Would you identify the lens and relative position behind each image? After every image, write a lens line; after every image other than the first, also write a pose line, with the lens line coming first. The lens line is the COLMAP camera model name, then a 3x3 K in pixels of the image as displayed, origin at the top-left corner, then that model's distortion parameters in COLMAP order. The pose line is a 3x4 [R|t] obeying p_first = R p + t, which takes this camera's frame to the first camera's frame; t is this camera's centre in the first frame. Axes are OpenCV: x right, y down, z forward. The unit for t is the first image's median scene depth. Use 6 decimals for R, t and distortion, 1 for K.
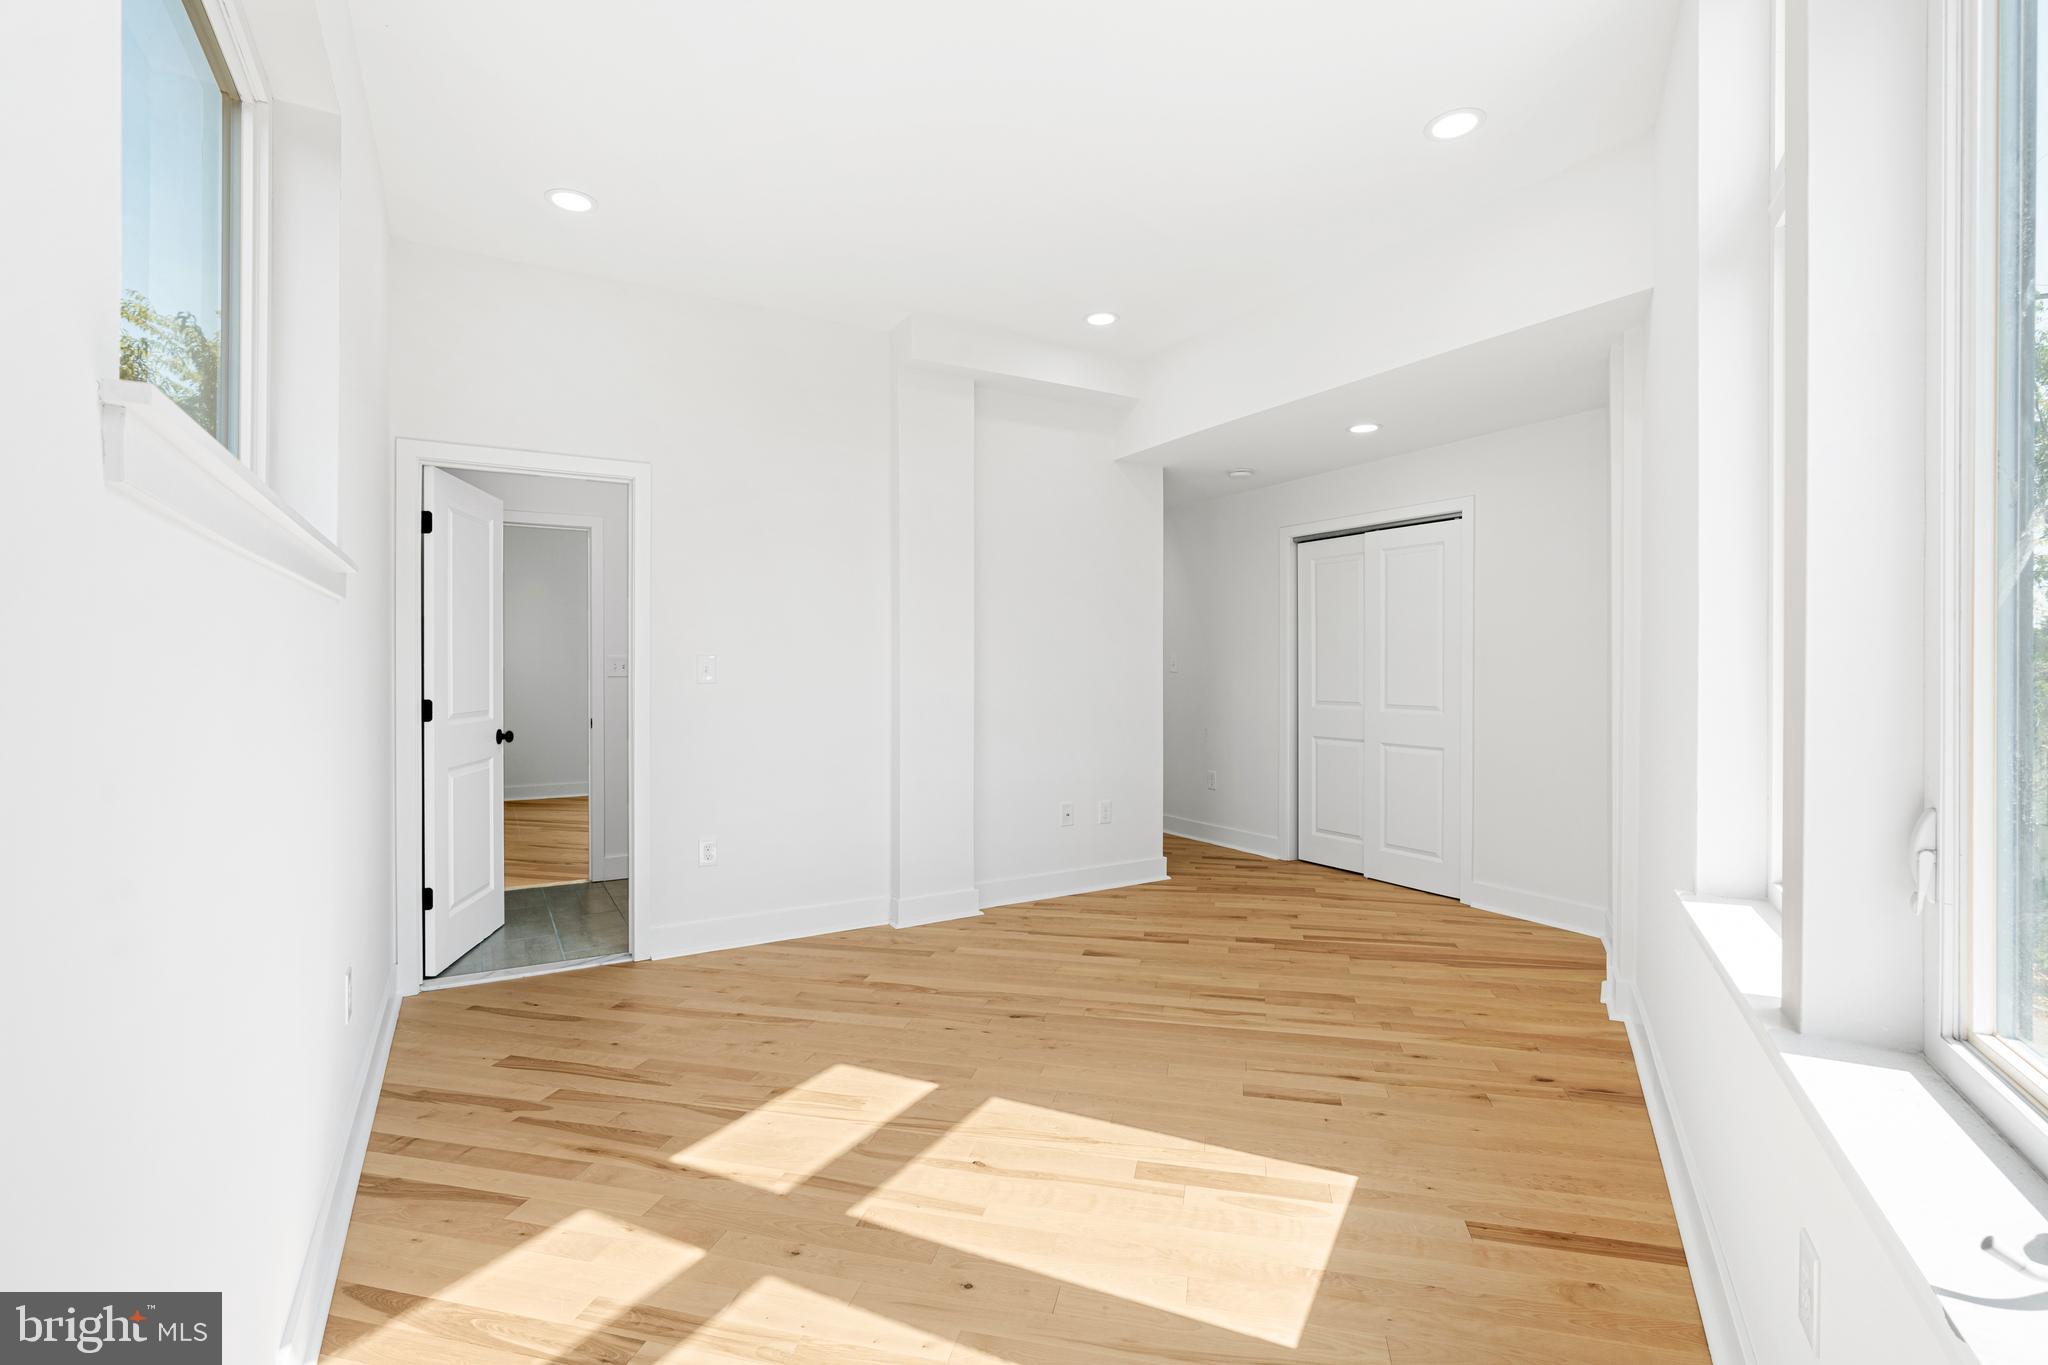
lens RADIAL K [[943.9, 0, 1011.2], [0, 943.9, 671.1], [0, 0, 1]] dist [0.000224, 0.000243]
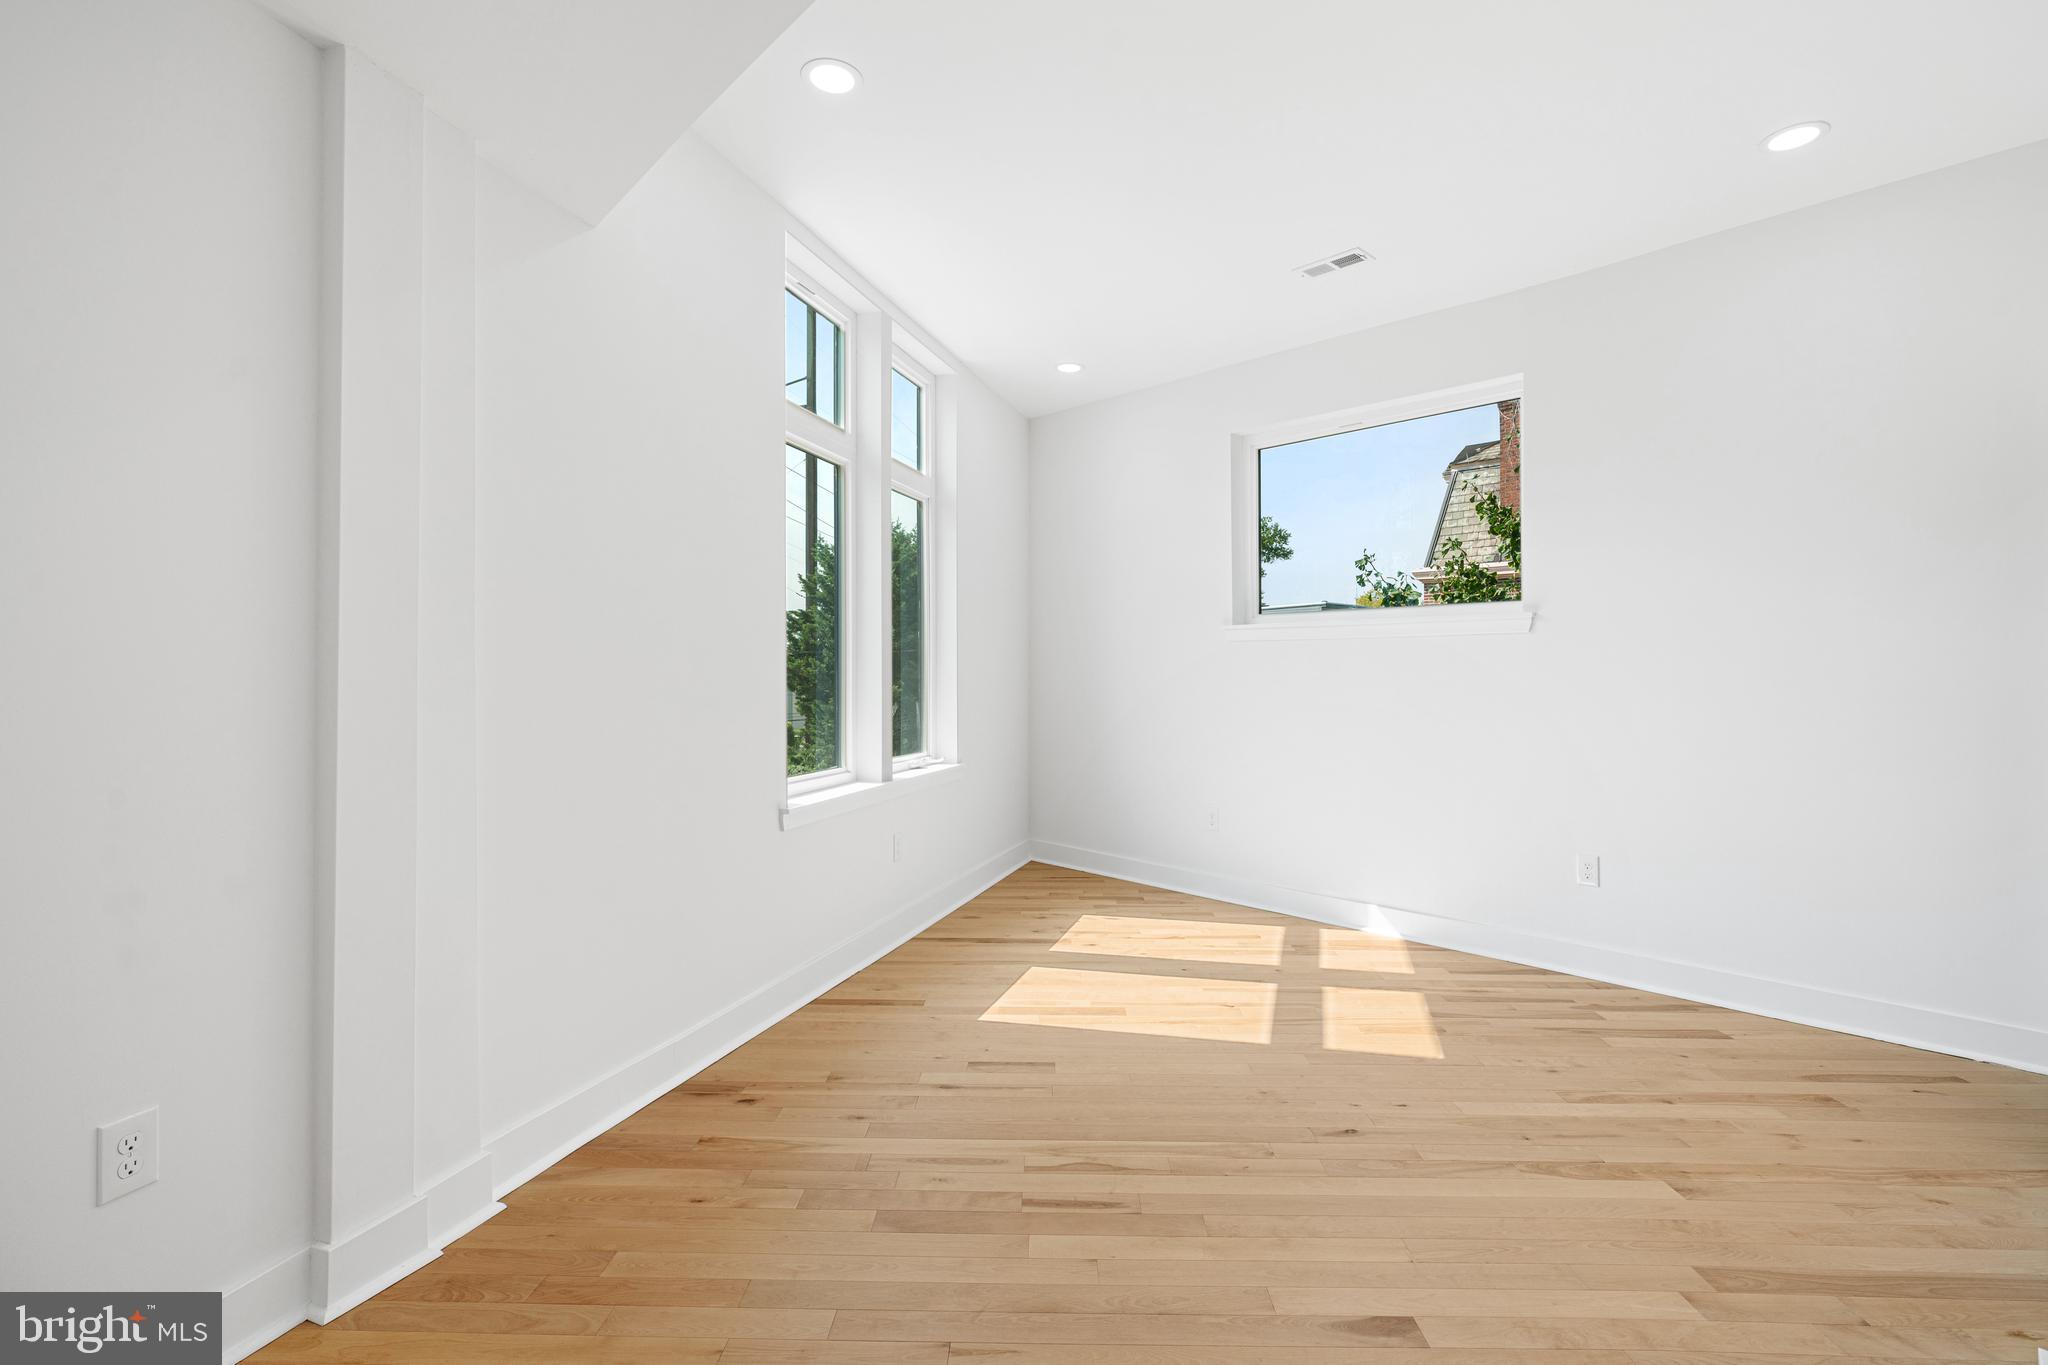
lens RADIAL K [[943.9, 0, 1022.2], [0, 943.9, 675.8], [0, 0, 1]] dist [0.000224, 0.000243]
pose [[-0.978607, -0.000179, -0.205737, 0.489766], [-0.001135, 0.999989, 0.004529, 0.000468], [0.205734, 0.004666, -0.978597, 1.985622]]
